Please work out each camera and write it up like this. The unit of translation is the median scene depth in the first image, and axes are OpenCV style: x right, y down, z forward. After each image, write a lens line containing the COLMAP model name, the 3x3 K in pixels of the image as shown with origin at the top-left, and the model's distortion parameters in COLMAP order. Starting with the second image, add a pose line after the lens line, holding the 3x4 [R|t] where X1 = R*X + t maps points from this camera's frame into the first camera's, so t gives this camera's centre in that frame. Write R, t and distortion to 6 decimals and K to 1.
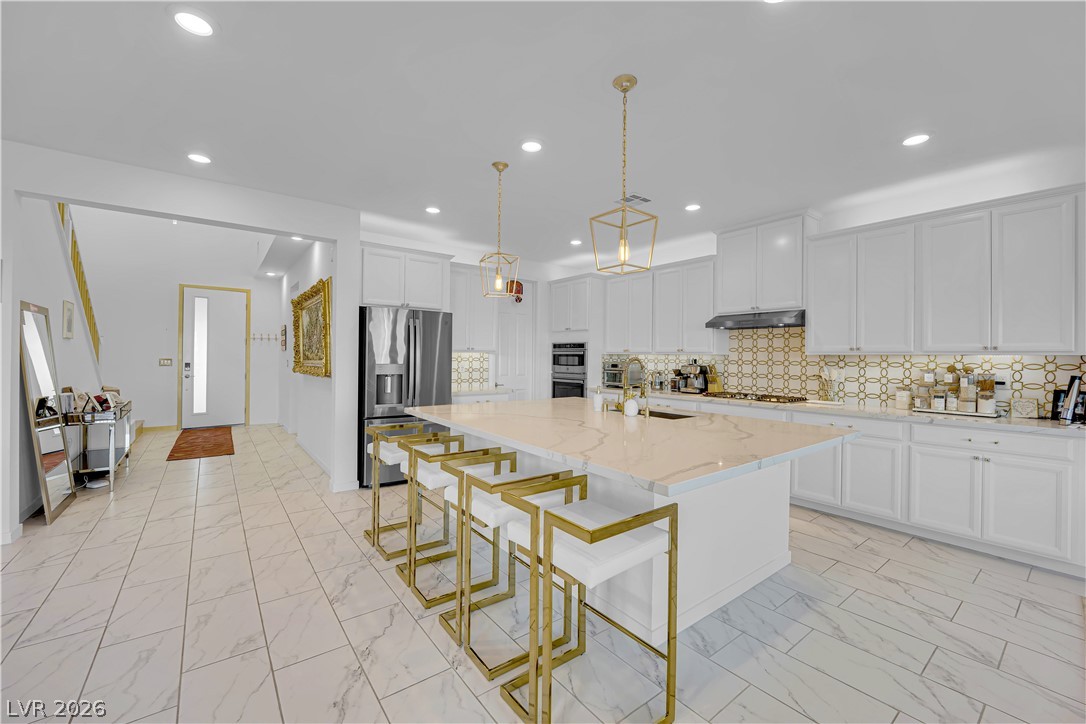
lens RADIAL K [[436.5, 0, 537.7], [0, 436.5, 353.8], [0, 0, 1]] dist [-0.012028, -0.002392]
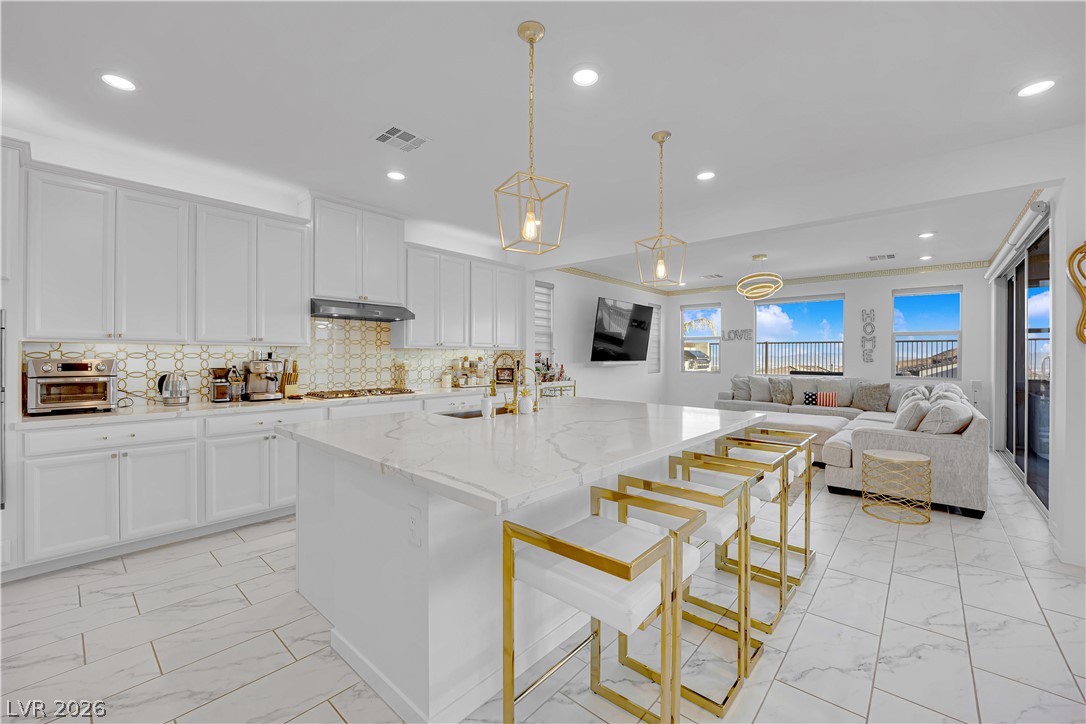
lens RADIAL K [[436.5, 0, 543.1], [0, 436.5, 357.5], [0, 0, 1]] dist [-0.012028, -0.002392]
pose [[-0.204957, -0.015665, 0.978646, -0.541522], [-0.014281, 0.999813, 0.013013, 0.005996], [-0.978667, -0.011309, -0.205142, 0.879893]]
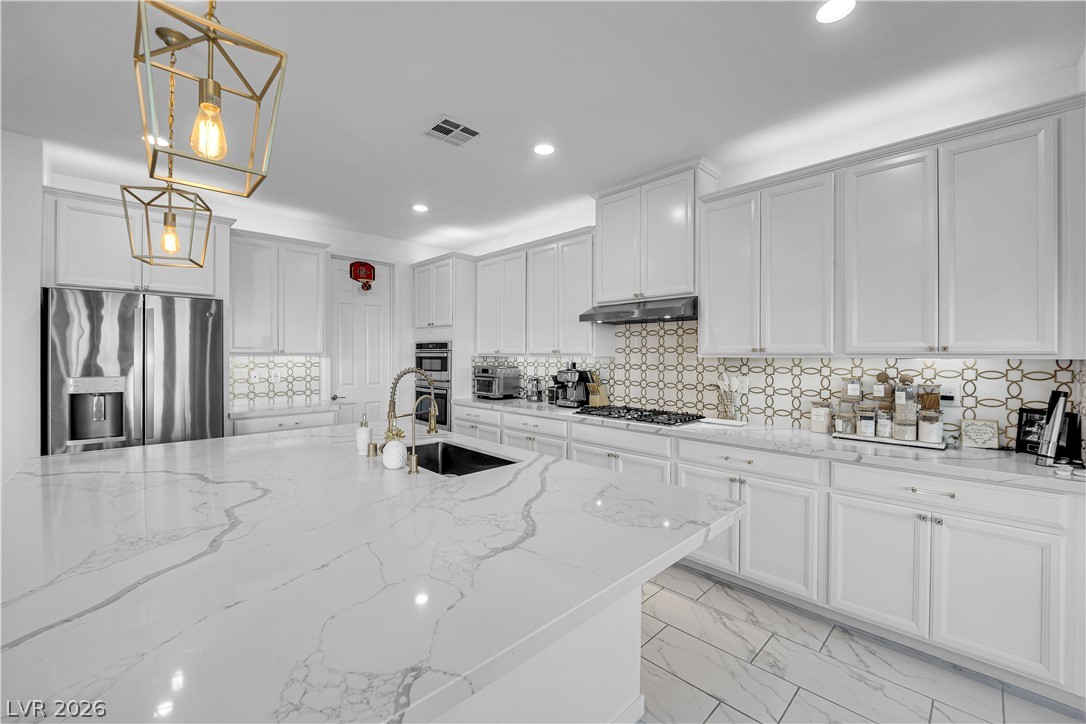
lens RADIAL K [[436.5, 0, 540.3], [0, 436.5, 354.6], [0, 0, 1]] dist [-0.012028, -0.002392]
pose [[0.991991, -0.007958, 0.126057, 0.256172], [0.007149, 0.999951, 0.006864, -0.009809], [-0.126105, -0.005908, 0.991999, 0.299327]]
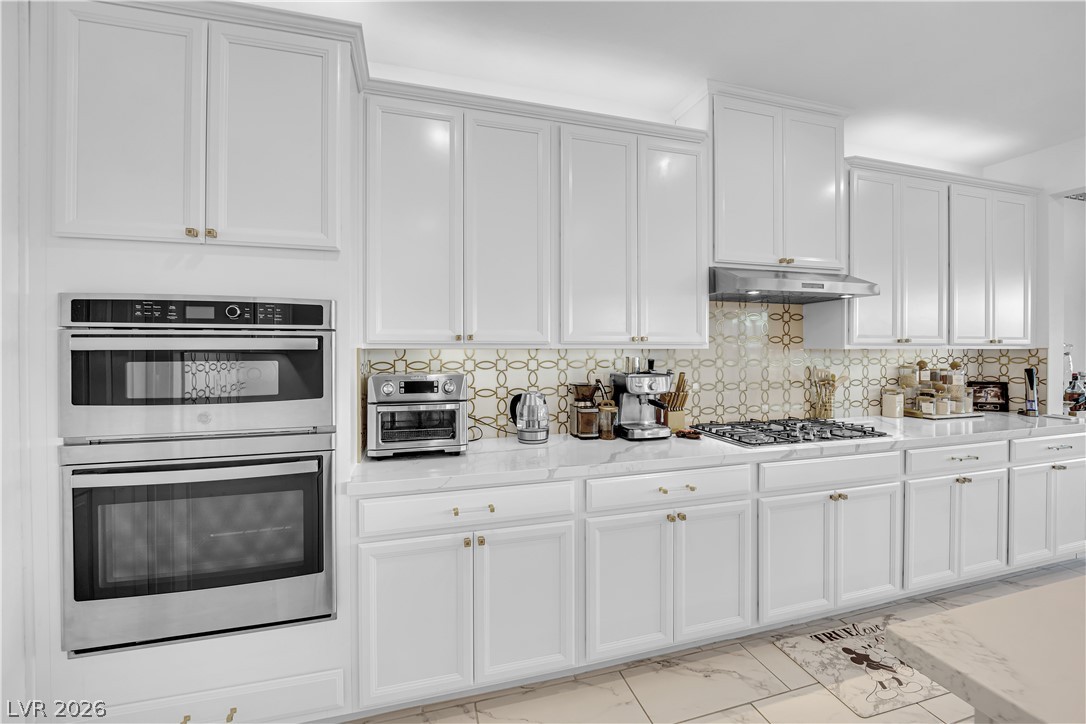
lens RADIAL K [[436.5, 0, 543.4], [0, 436.5, 354.2], [0, 0, 1]] dist [-0.012028, -0.002392]
pose [[0.353454, -0.020321, 0.935231, -0.110592], [-0.002104, 0.999744, 0.022518, -0.003365], [-0.935449, -0.009926, 0.353321, 1.180709]]
